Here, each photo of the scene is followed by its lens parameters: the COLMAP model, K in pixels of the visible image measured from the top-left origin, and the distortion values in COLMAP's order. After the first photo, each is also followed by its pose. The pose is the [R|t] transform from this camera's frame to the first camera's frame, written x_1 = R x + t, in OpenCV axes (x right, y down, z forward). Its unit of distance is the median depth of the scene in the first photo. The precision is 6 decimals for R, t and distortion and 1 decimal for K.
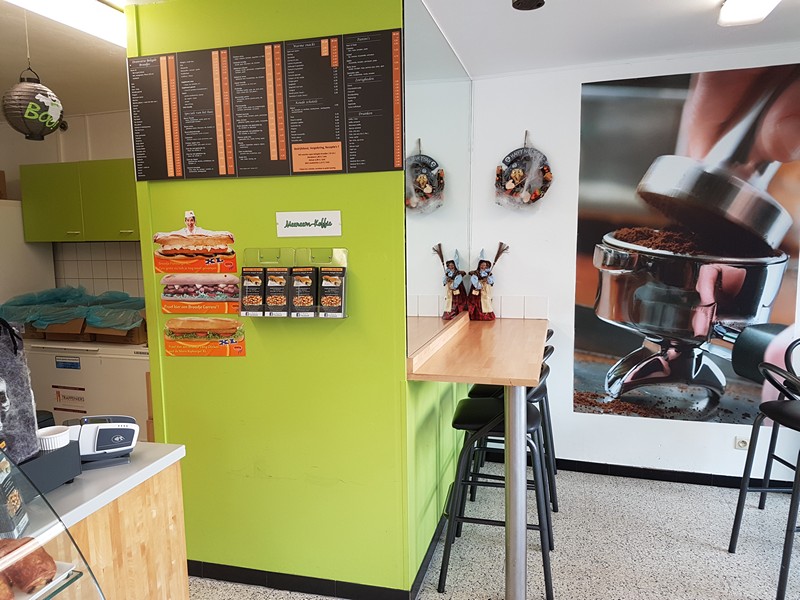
lens RADIAL K [[614.1, 0, 396.8], [0, 614.1, 320.5], [0, 0, 1]] dist [0.084223, -0.131051]
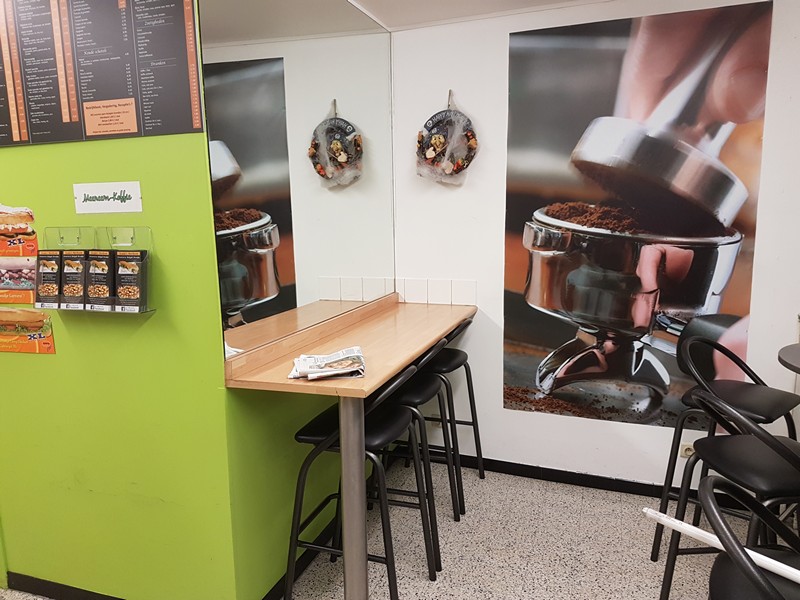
lens RADIAL K [[614.1, 0, 391.8], [0, 614.1, 320.6], [0, 0, 1]] dist [0.084223, -0.131051]
pose [[0.998242, 0.009947, -0.058437, 0.274207], [-0.007315, 0.998956, 0.045083, -0.030231], [0.058825, -0.044576, 0.997273, 0.162263]]
